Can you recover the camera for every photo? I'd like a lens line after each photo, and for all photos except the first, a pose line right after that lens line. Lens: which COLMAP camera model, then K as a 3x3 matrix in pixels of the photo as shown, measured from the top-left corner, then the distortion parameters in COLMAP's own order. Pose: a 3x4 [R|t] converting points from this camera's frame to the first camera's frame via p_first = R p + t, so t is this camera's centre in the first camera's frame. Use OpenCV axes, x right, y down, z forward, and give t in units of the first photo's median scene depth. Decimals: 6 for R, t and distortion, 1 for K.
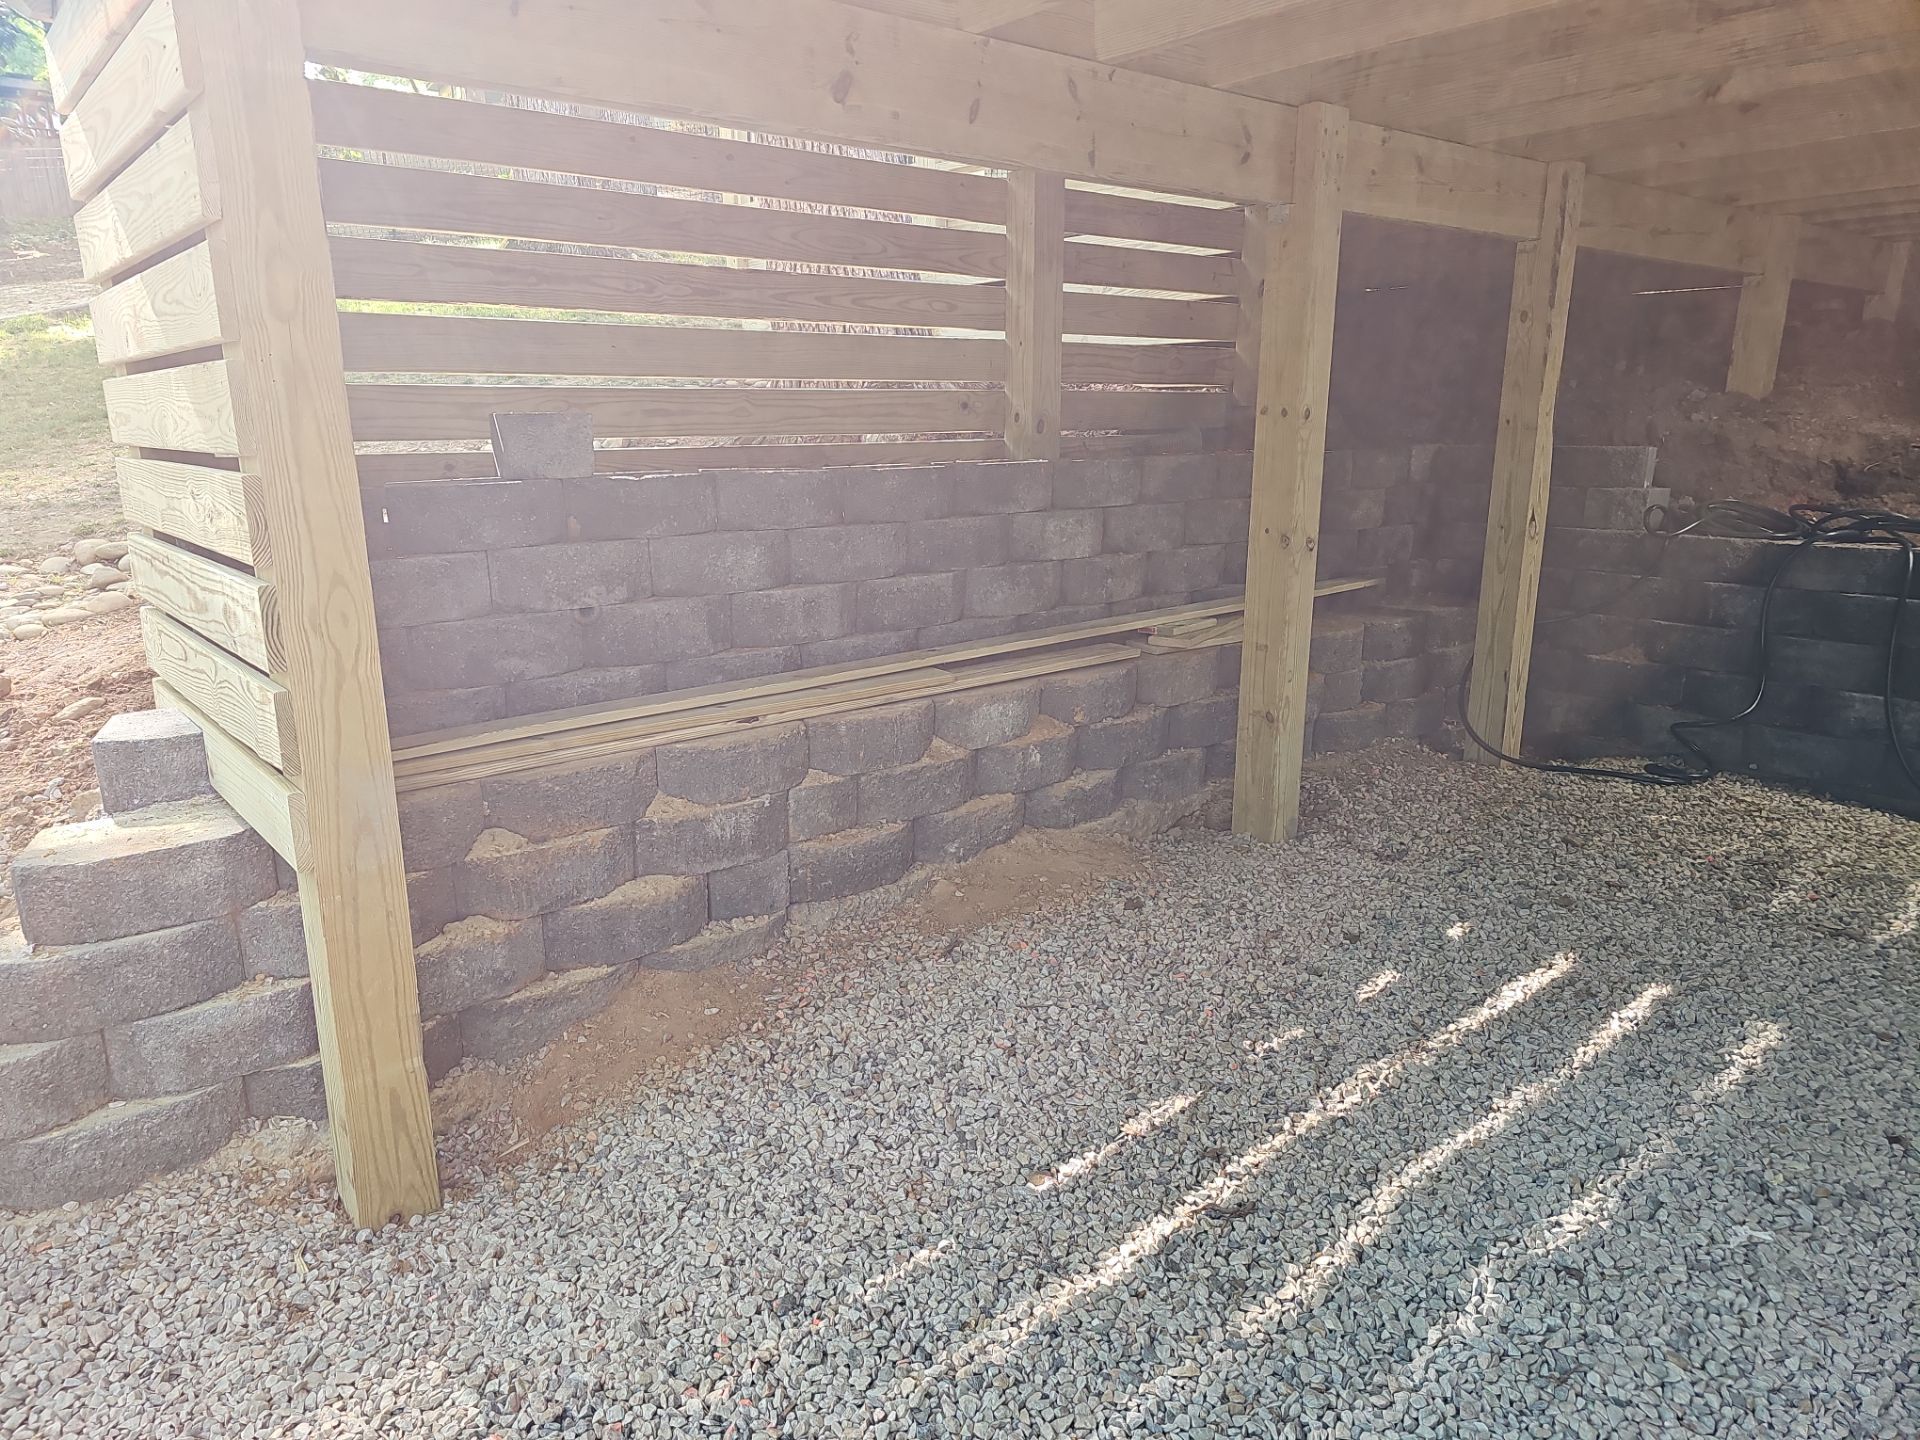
lens RADIAL K [[1251.7, 0, 943.9], [0, 1251.7, 721.7], [0, 0, 1]] dist [0.052566, -0.035282]
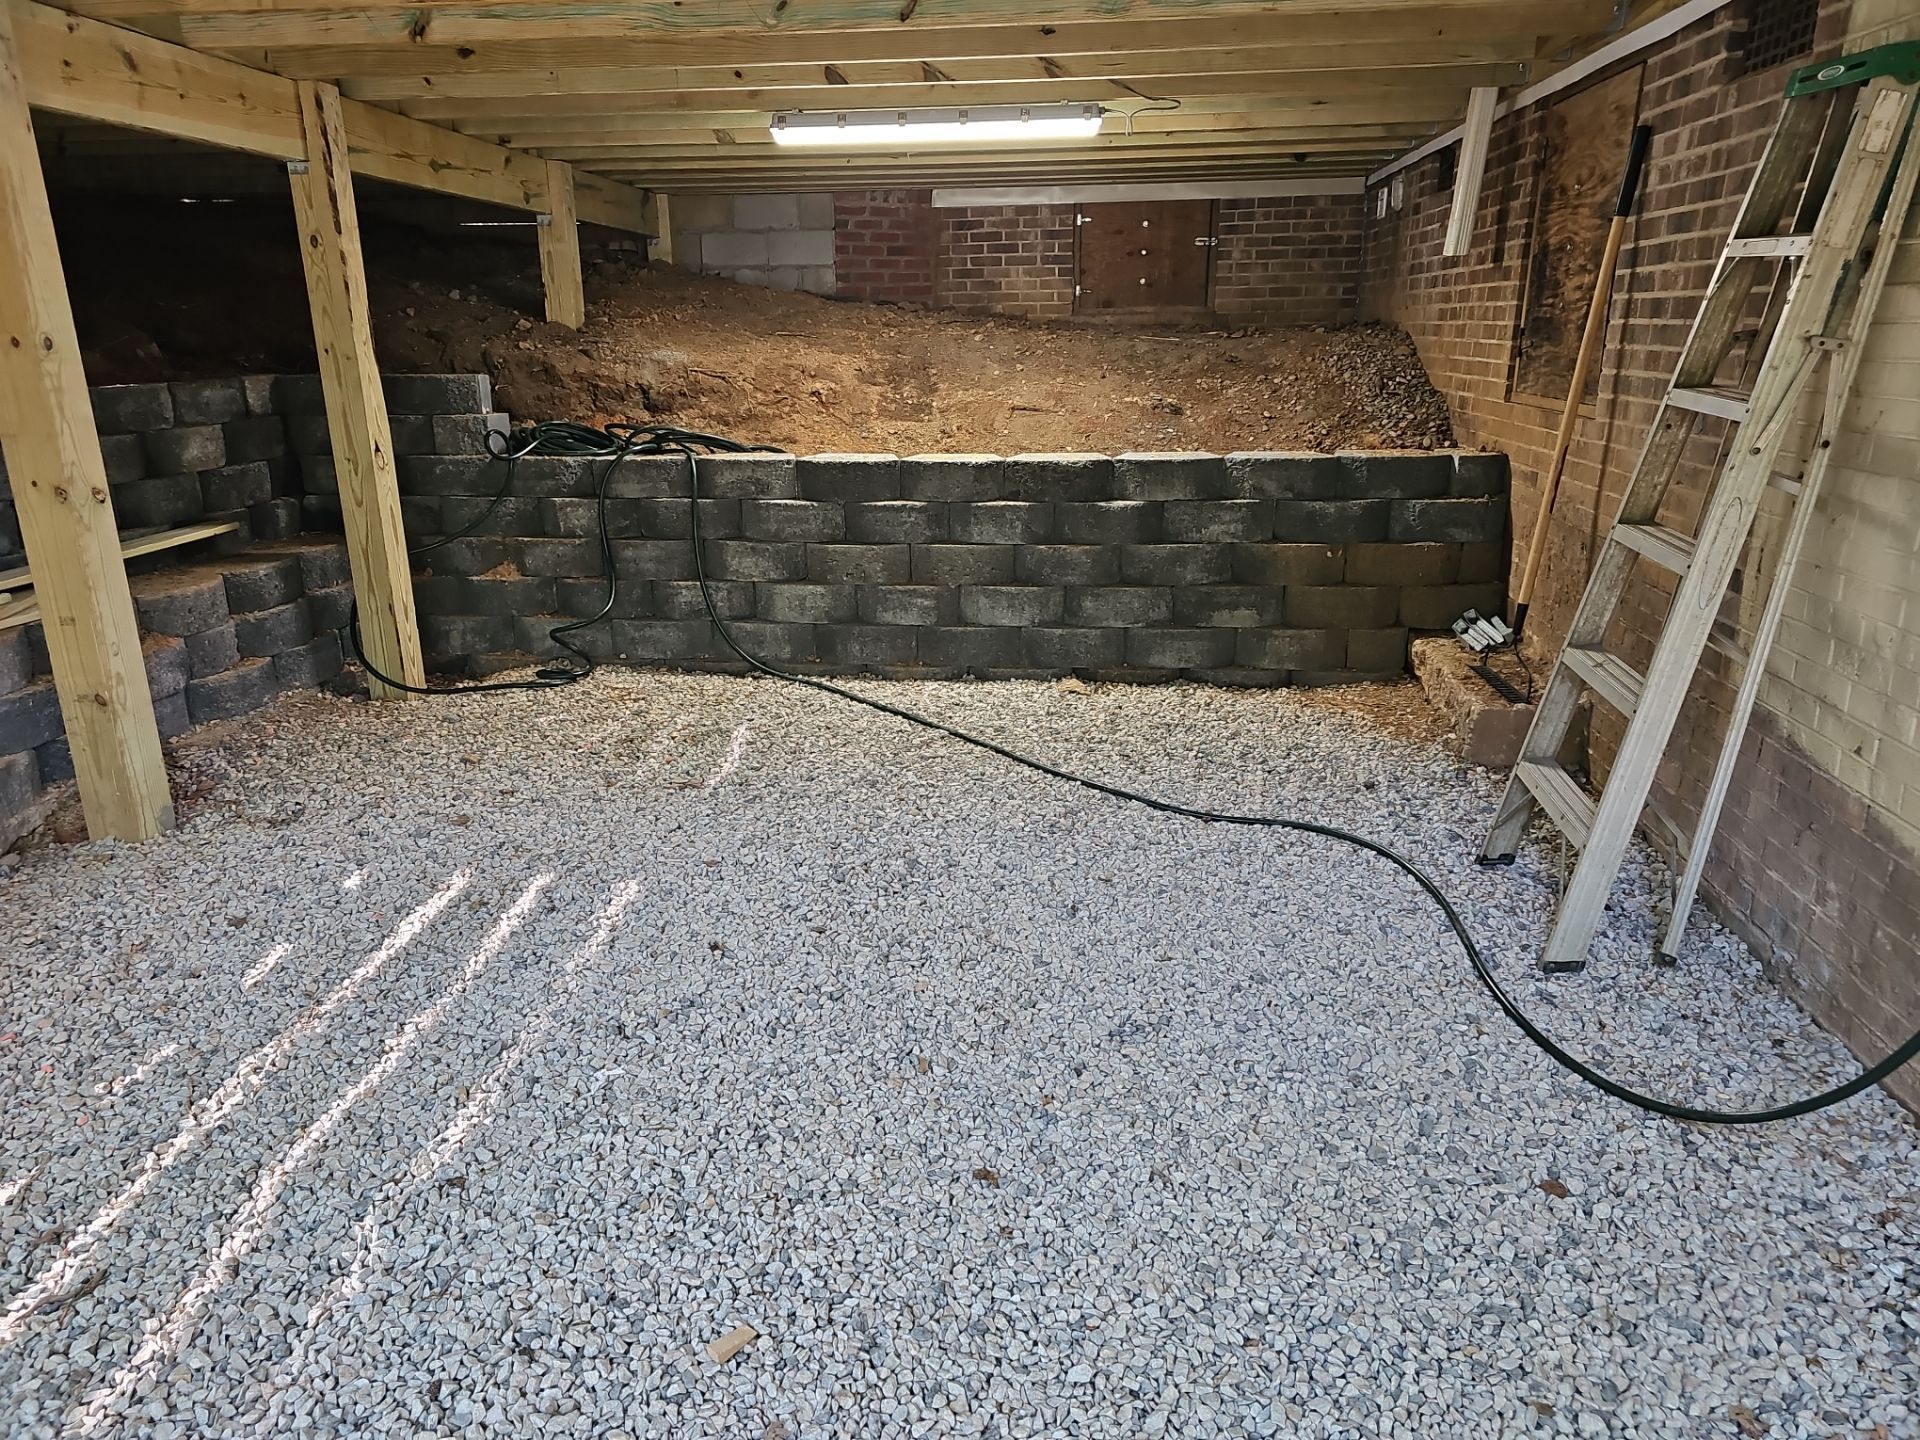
lens RADIAL K [[1251.7, 0, 942.0], [0, 1251.7, 699.1], [0, 0, 1]] dist [0.052566, -0.035282]
pose [[0.718286, -0.199519, 0.666527, 0.104679], [0.172773, 0.979143, 0.106908, 0.002539], [-0.673955, 0.038367, 0.737776, -0.030869]]
